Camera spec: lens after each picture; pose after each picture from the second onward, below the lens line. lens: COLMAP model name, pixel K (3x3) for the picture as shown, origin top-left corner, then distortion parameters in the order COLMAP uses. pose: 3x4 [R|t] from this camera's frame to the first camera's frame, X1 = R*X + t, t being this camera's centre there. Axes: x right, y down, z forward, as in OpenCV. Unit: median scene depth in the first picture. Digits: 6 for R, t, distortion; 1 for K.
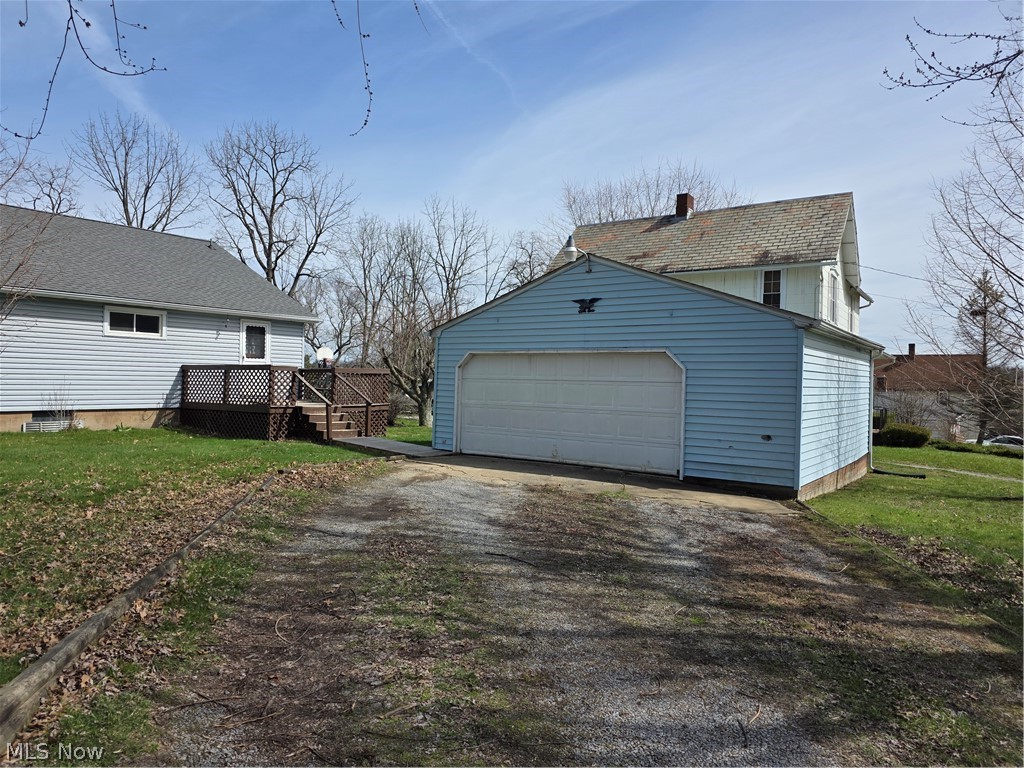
lens RADIAL K [[669.0, 0, 502.4], [0, 669.0, 385.0], [0, 0, 1]] dist [0.068222, -0.059850]
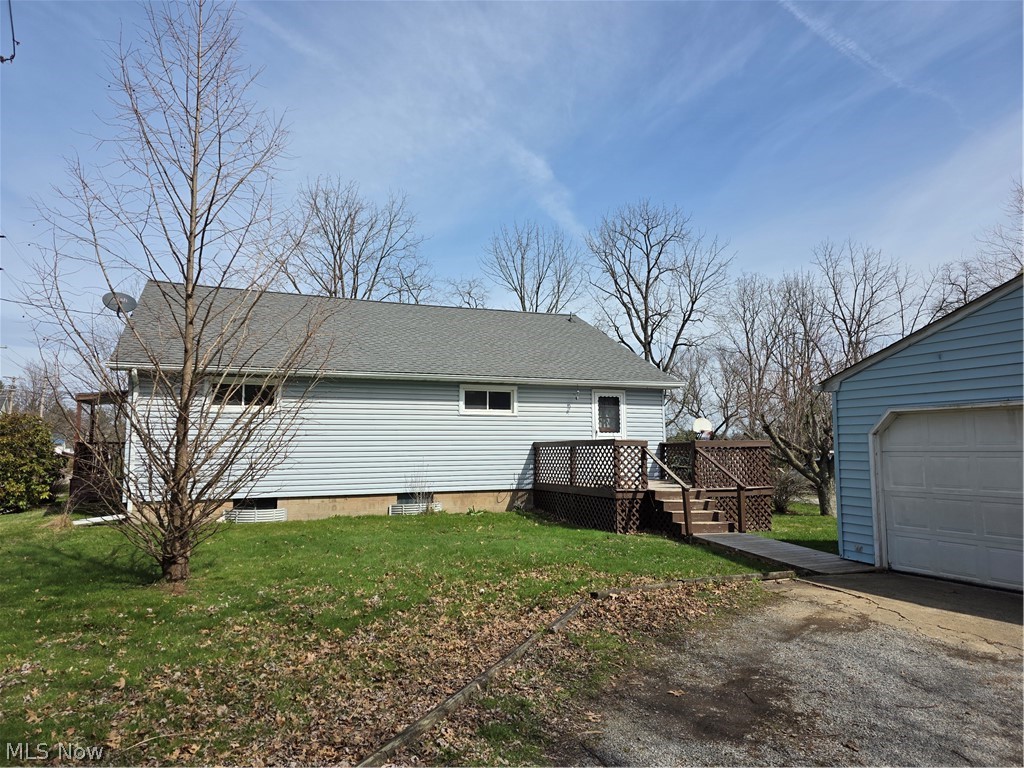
lens RADIAL K [[669.0, 0, 509.6], [0, 669.0, 371.1], [0, 0, 1]] dist [0.068222, -0.059850]
pose [[0.848957, -0.085761, -0.521456, -0.013734], [0.017516, 0.990768, -0.134429, -0.004201], [0.528171, 0.104991, 0.842622, 0.210805]]
